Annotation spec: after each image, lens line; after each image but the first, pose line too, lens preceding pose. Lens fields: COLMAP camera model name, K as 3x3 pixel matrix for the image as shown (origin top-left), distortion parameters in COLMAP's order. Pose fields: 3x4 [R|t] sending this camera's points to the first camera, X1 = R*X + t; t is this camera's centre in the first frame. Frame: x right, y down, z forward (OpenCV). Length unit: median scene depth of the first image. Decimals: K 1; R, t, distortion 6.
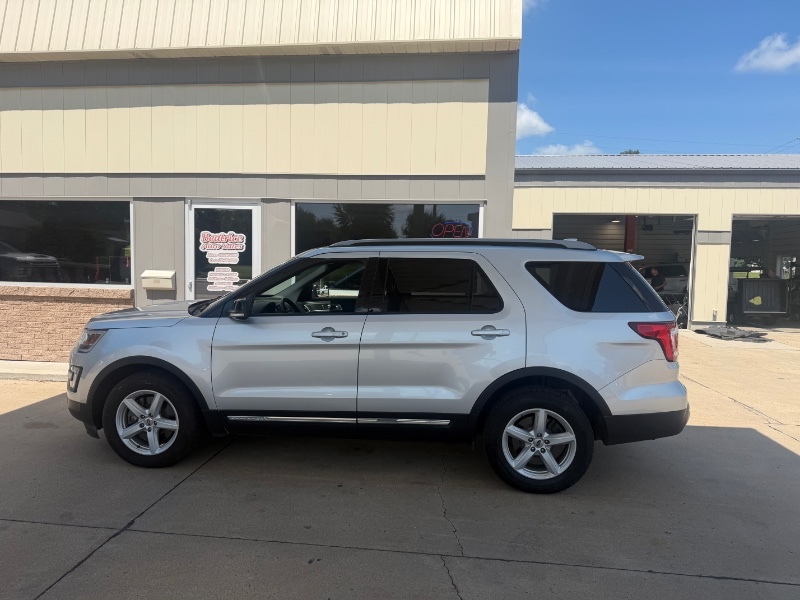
lens RADIAL K [[564.0, 0, 395.6], [0, 564.0, 303.3], [0, 0, 1]] dist [0.045741, -0.057823]
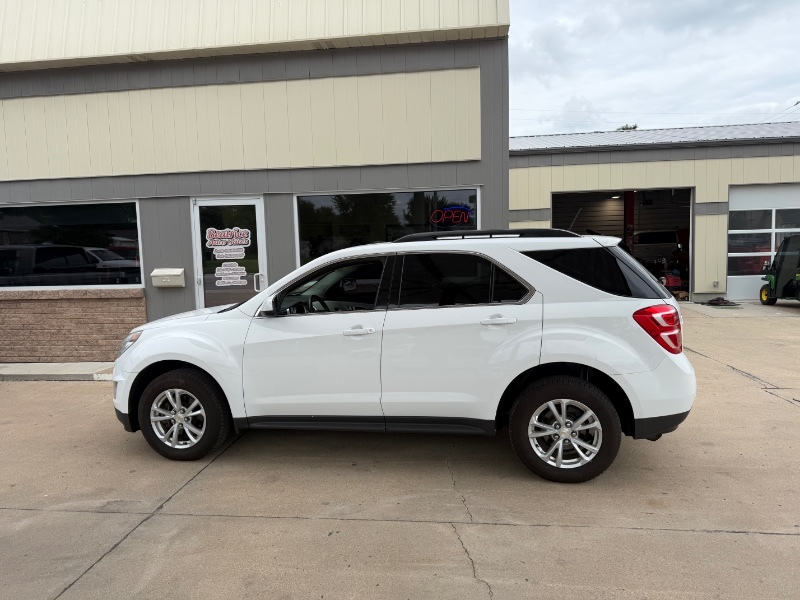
lens RADIAL K [[564.0, 0, 398.4], [0, 564.0, 298.9], [0, 0, 1]] dist [0.045741, -0.057823]
pose [[0.998838, -0.047951, -0.004900, 0.002285], [0.048028, 0.998702, 0.016978, -0.000432], [0.004080, -0.017194, 0.999844, -0.026696]]
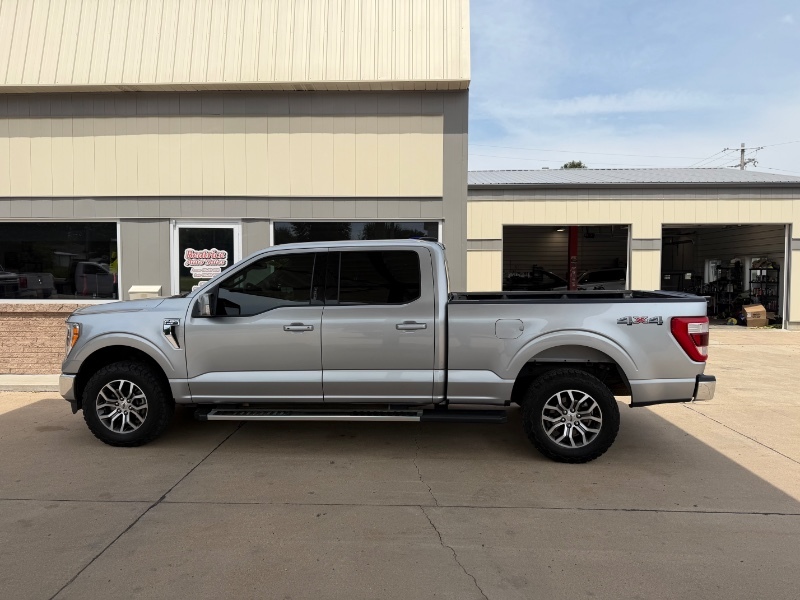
lens RADIAL K [[564.0, 0, 398.6], [0, 564.0, 297.3], [0, 0, 1]] dist [0.045741, -0.057823]
pose [[0.996368, -0.022277, 0.082188, -0.026517], [0.024316, 0.999419, -0.023884, 0.001851], [-0.081608, 0.025796, 0.996331, -0.116648]]
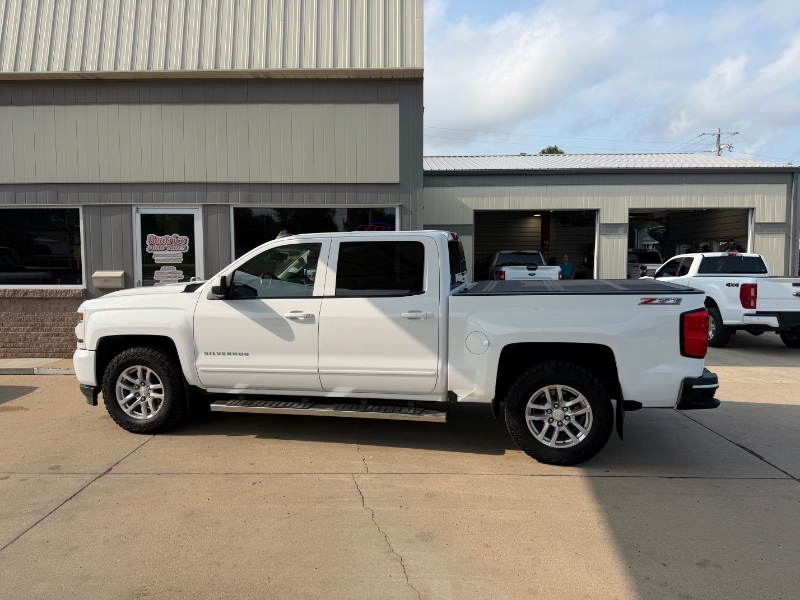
lens RADIAL K [[564.0, 0, 395.3], [0, 564.0, 295.8], [0, 0, 1]] dist [0.045741, -0.057823]
pose [[0.994587, -0.029634, 0.099596, 0.025874], [0.029856, 0.999554, -0.000737, 0.008293], [-0.099530, 0.003706, 0.995028, -0.154962]]
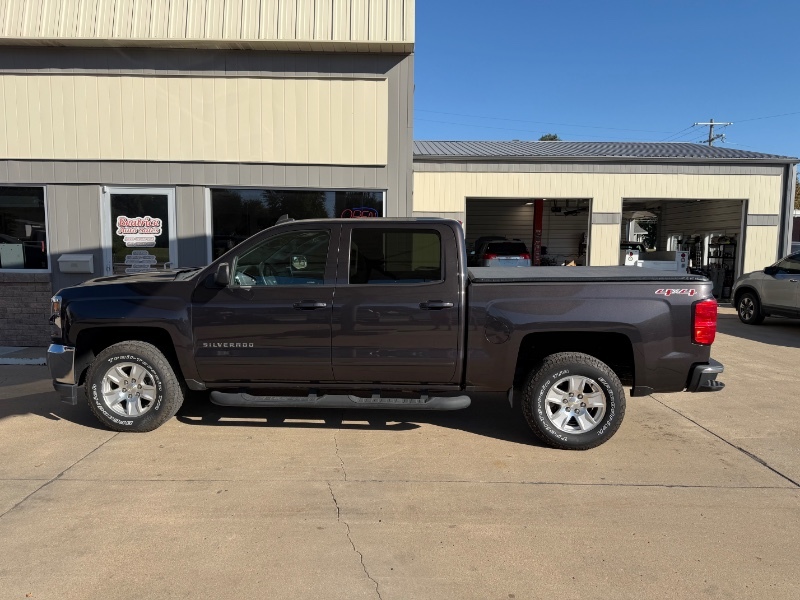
lens RADIAL K [[564.0, 0, 401.0], [0, 564.0, 300.0], [0, 0, 1]] dist [0.045741, -0.057823]
pose [[0.991884, -0.020937, 0.125408, 0.039037], [0.017280, 0.999395, 0.030177, 0.004202], [-0.125964, -0.027765, 0.991646, -0.103938]]
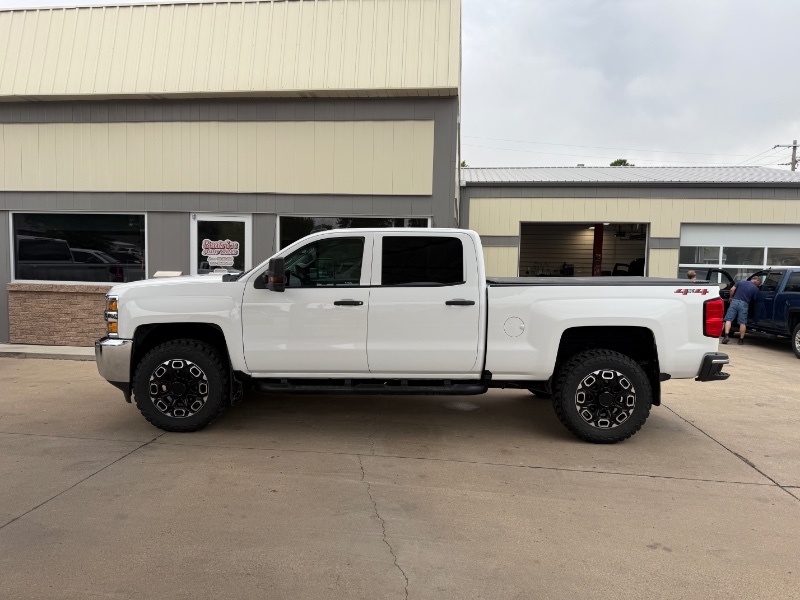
lens RADIAL K [[564.0, 0, 395.4], [0, 564.0, 305.2], [0, 0, 1]] dist [0.045741, -0.057823]
pose [[0.999989, 0.002186, -0.004072, 0.078217], [-0.002199, 0.999993, -0.003154, 0.017929], [0.004065, 0.003163, 0.999987, -0.223533]]
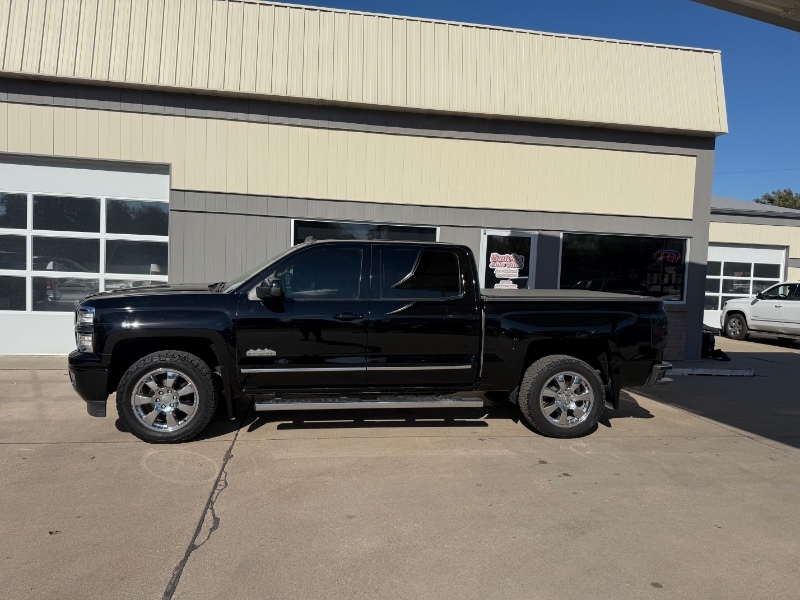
lens RADIAL K [[562.8, 0, 393.2], [0, 562.8, 305.8], [0, 0, 1]] dist [0.027915, -0.025550]
pose [[0.964089, -0.000654, 0.265578, -0.905051], [0.002066, 0.999985, -0.005040, 0.000593], [-0.265571, 0.005408, 0.964076, -0.186497]]
